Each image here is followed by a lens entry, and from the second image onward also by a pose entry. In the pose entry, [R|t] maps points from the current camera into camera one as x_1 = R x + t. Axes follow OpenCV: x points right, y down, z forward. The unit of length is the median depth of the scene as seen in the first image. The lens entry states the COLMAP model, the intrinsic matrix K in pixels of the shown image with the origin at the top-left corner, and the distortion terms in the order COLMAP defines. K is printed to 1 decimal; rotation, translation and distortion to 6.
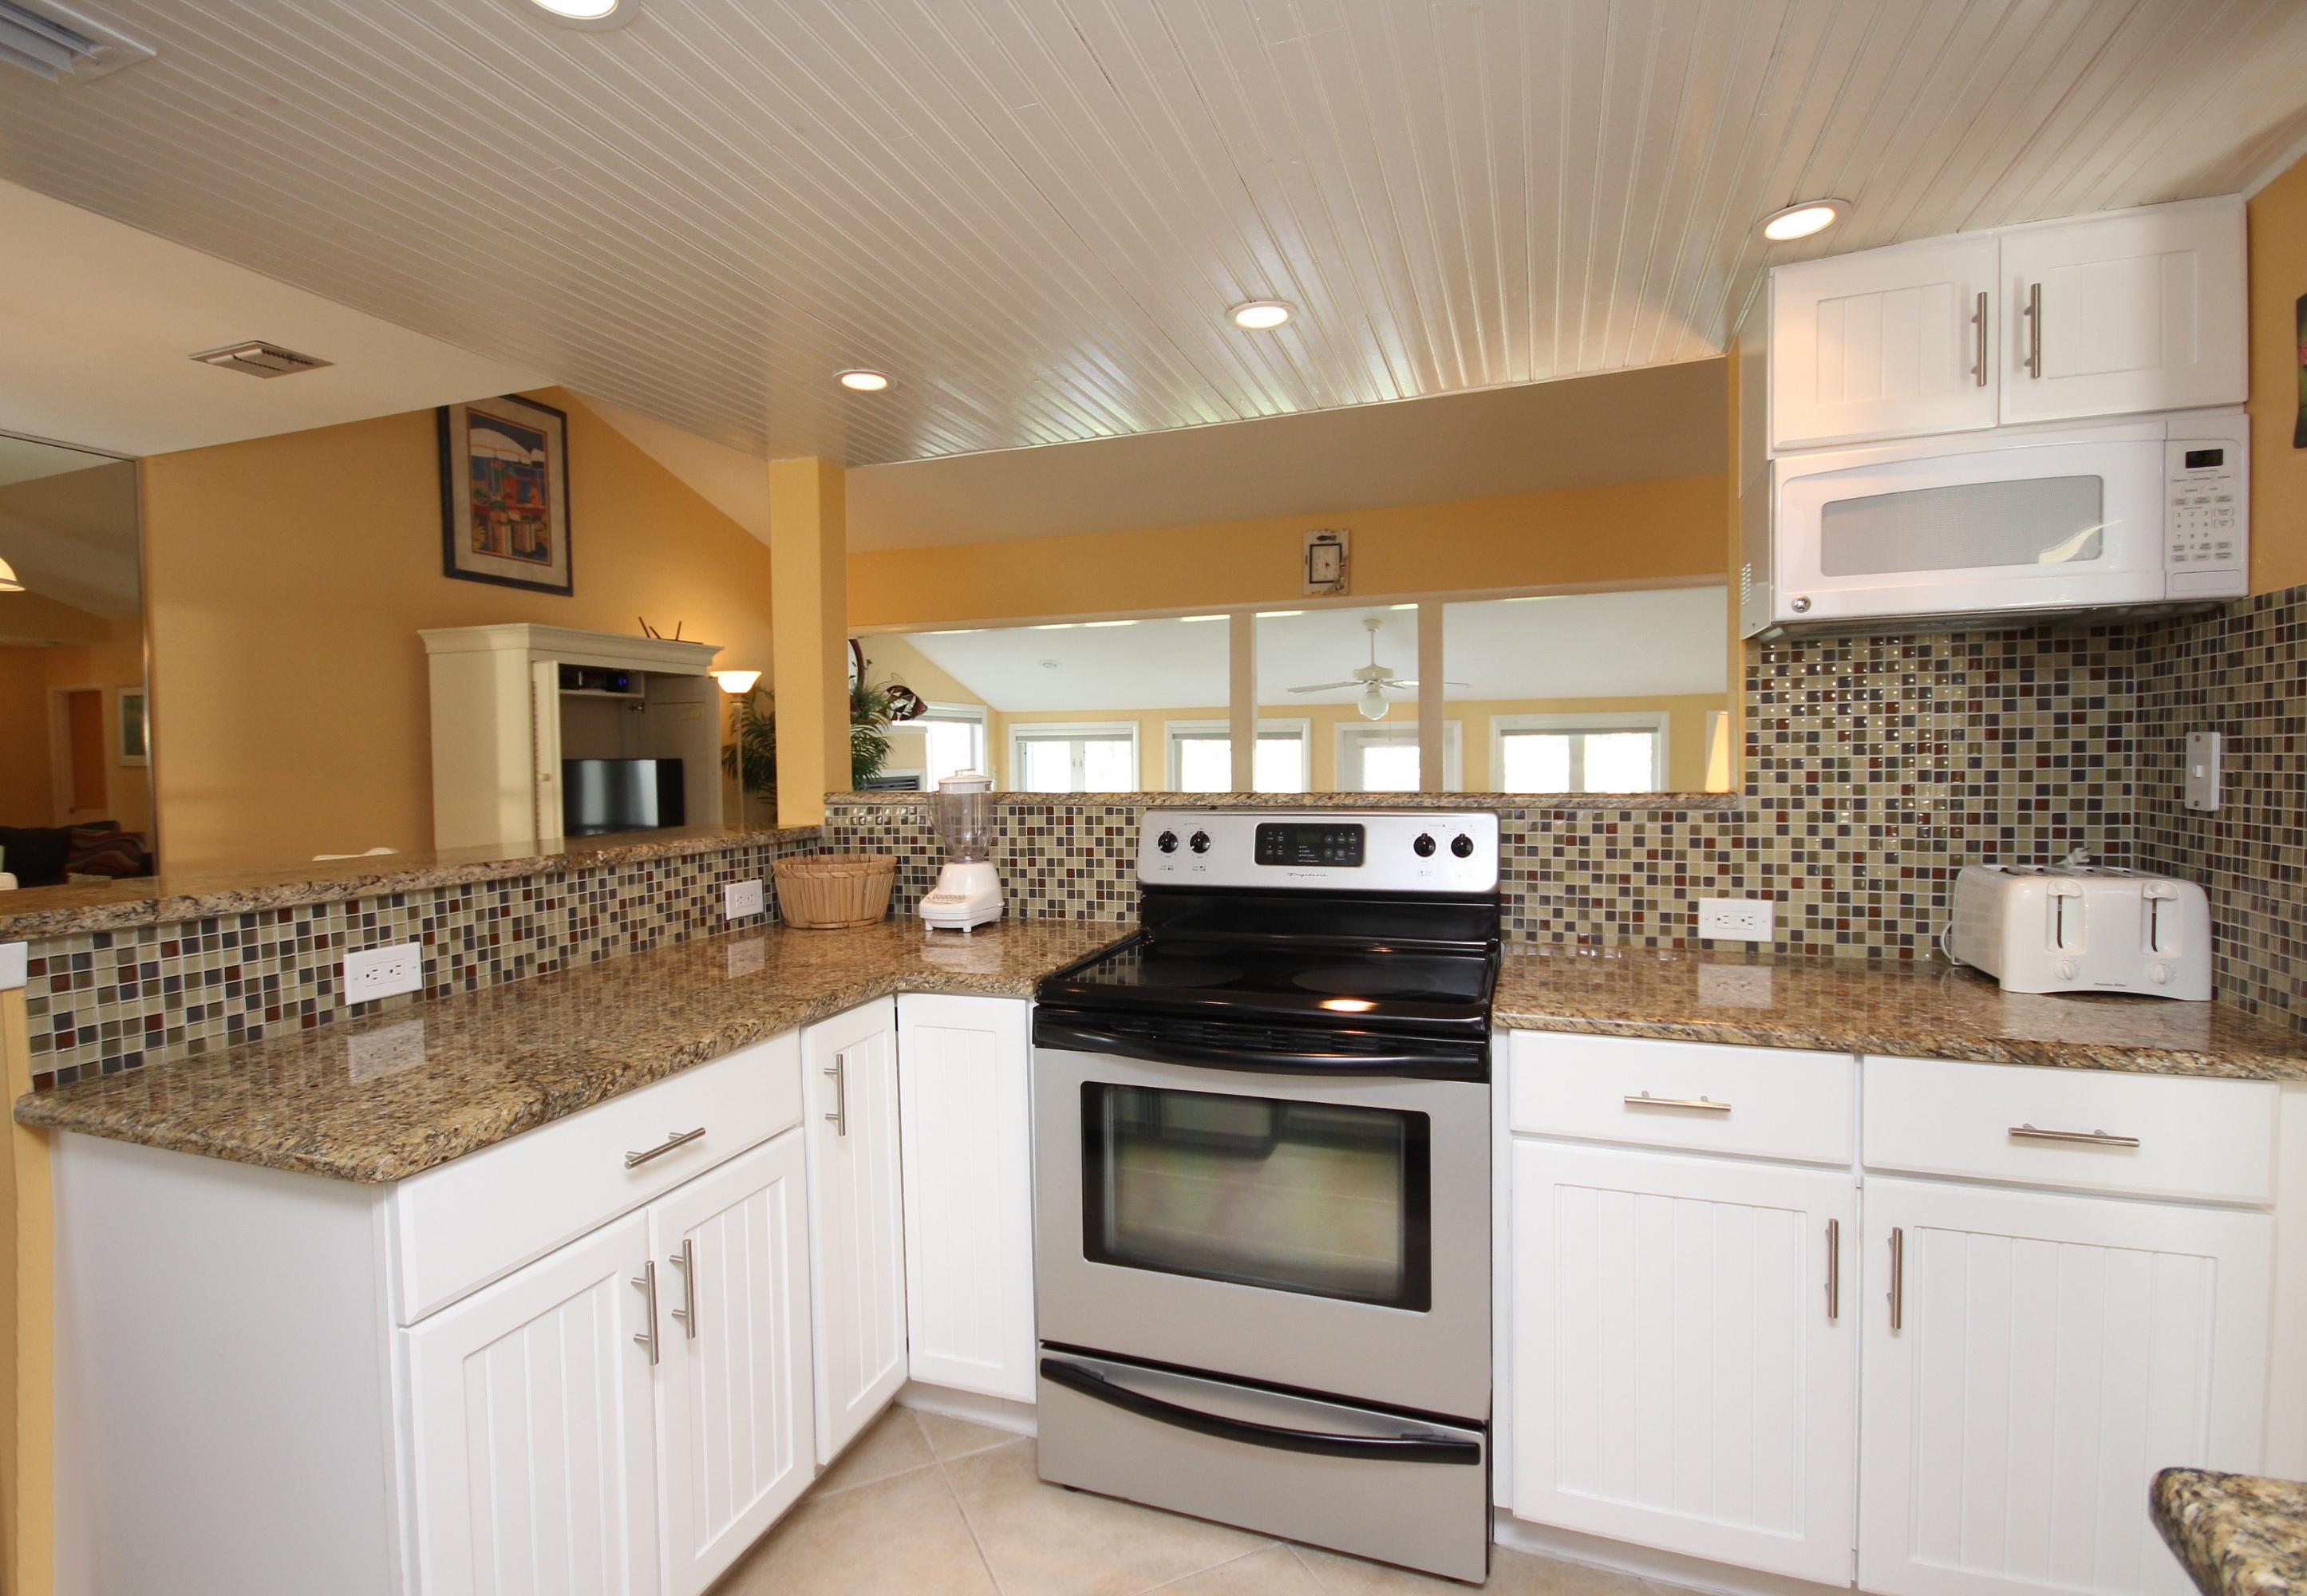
lens RADIAL K [[1103.9, 0, 1142.7], [0, 1103.9, 798.8], [0, 0, 1]] dist [-0.009426, 0.000894]
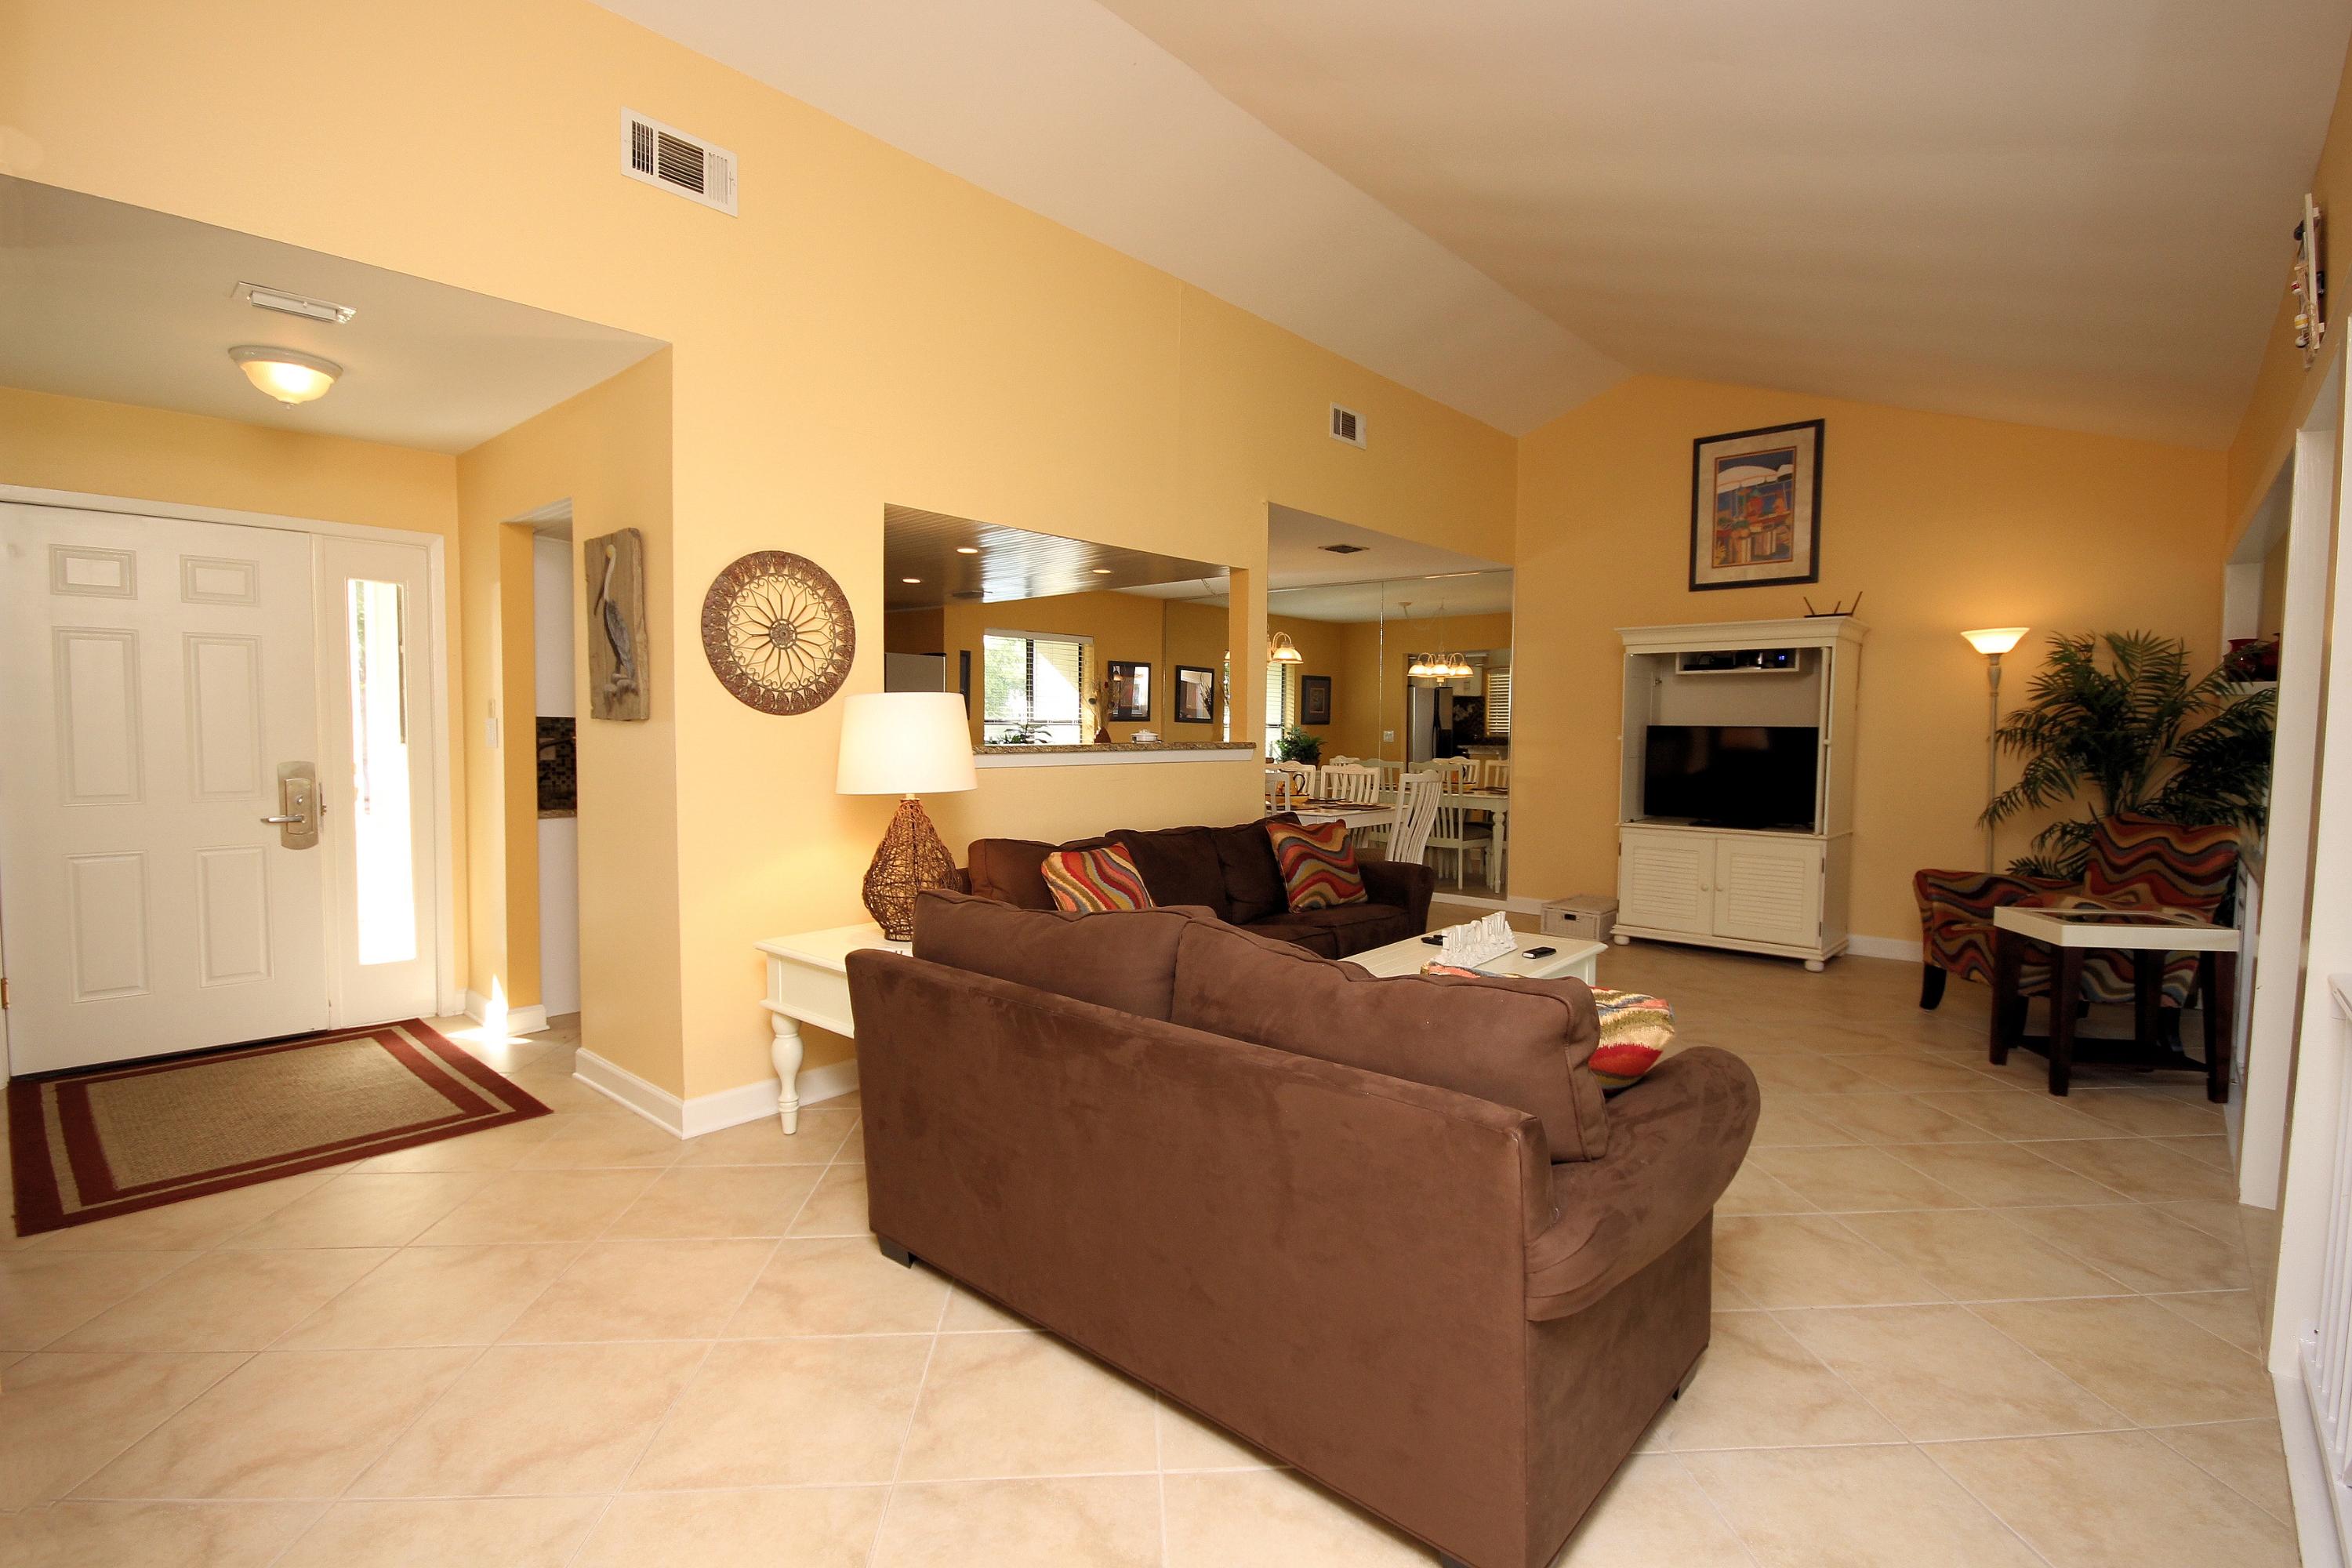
lens RADIAL K [[1092.9, 0, 1174.1], [0, 1092.9, 785.4], [0, 0, 1]] dist [0.004229, -0.007344]
pose [[-0.370834, 0.063774, -0.926507, 1.944469], [-0.038994, 0.995690, 0.084144, -0.114112], [0.927880, 0.067331, -0.366749, 2.038859]]
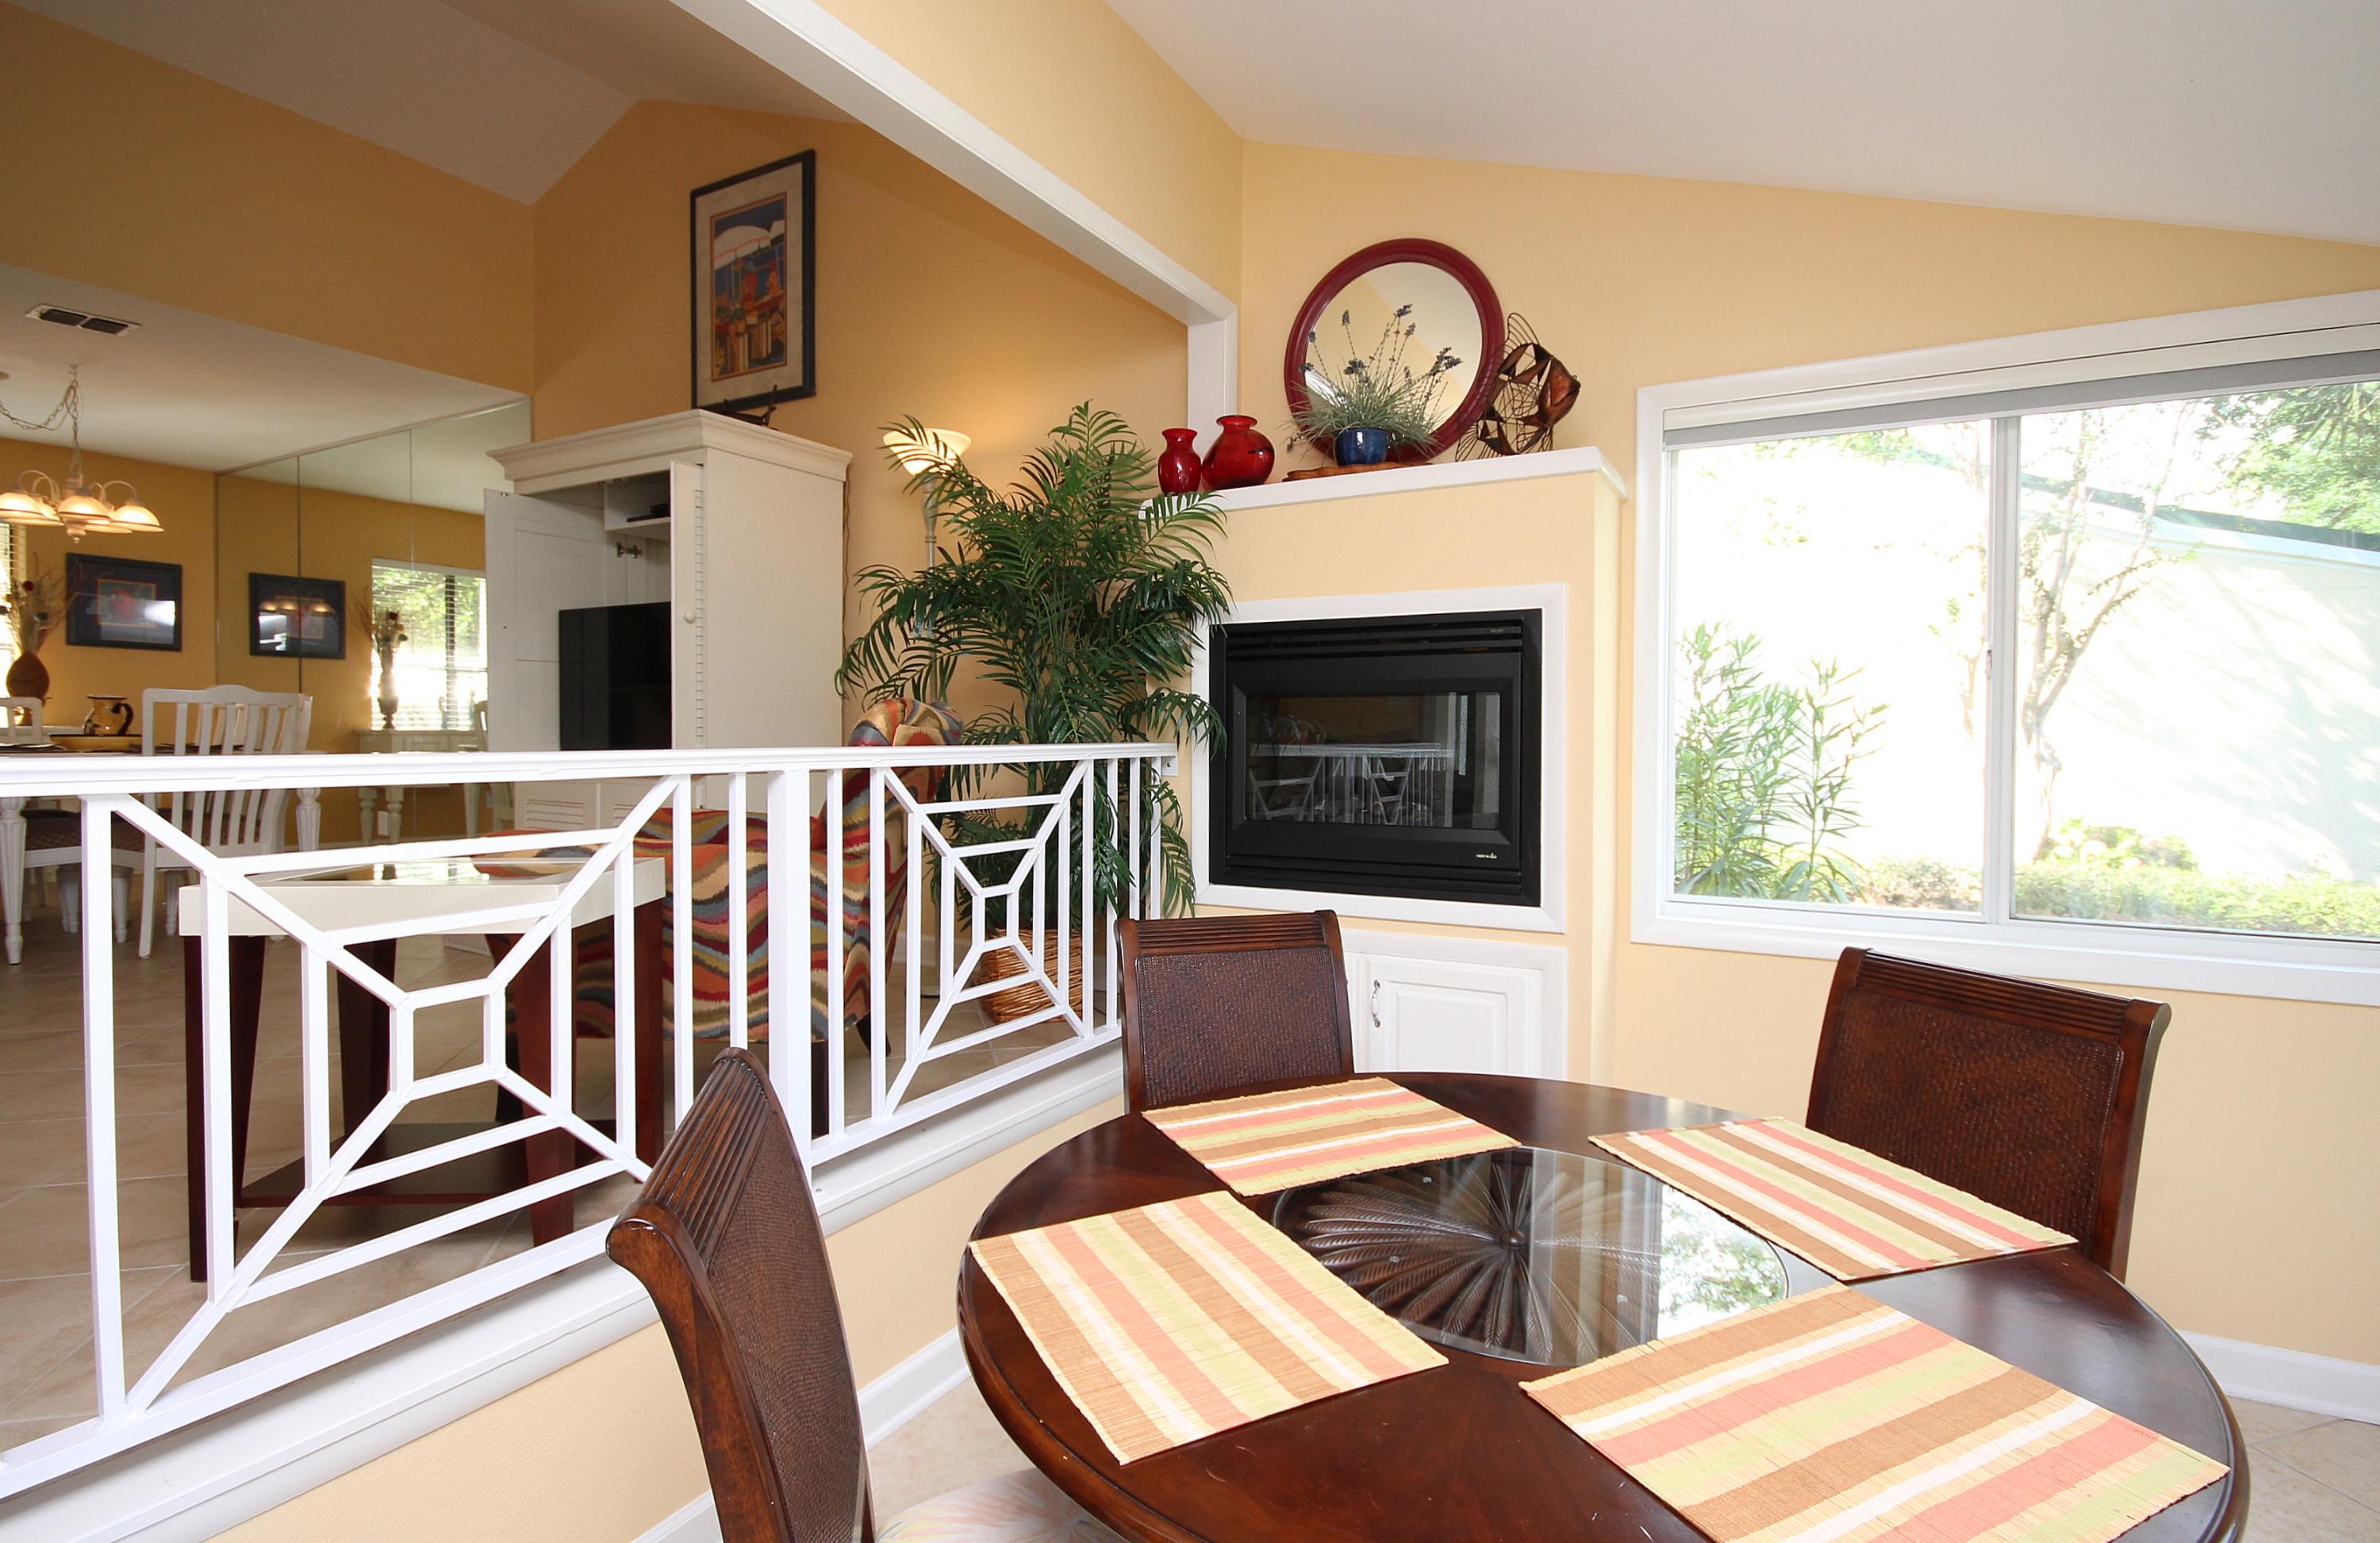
lens RADIAL K [[1130.6, 0, 1201.5], [0, 1130.6, 754.1], [0, 0, 1]] dist [0.003754, -0.001285]
pose [[-0.168458, 0.032328, -0.985179, 0.495411], [-0.041404, 0.998348, 0.039840, 0.041435], [0.984839, 0.047502, -0.166841, 3.501362]]
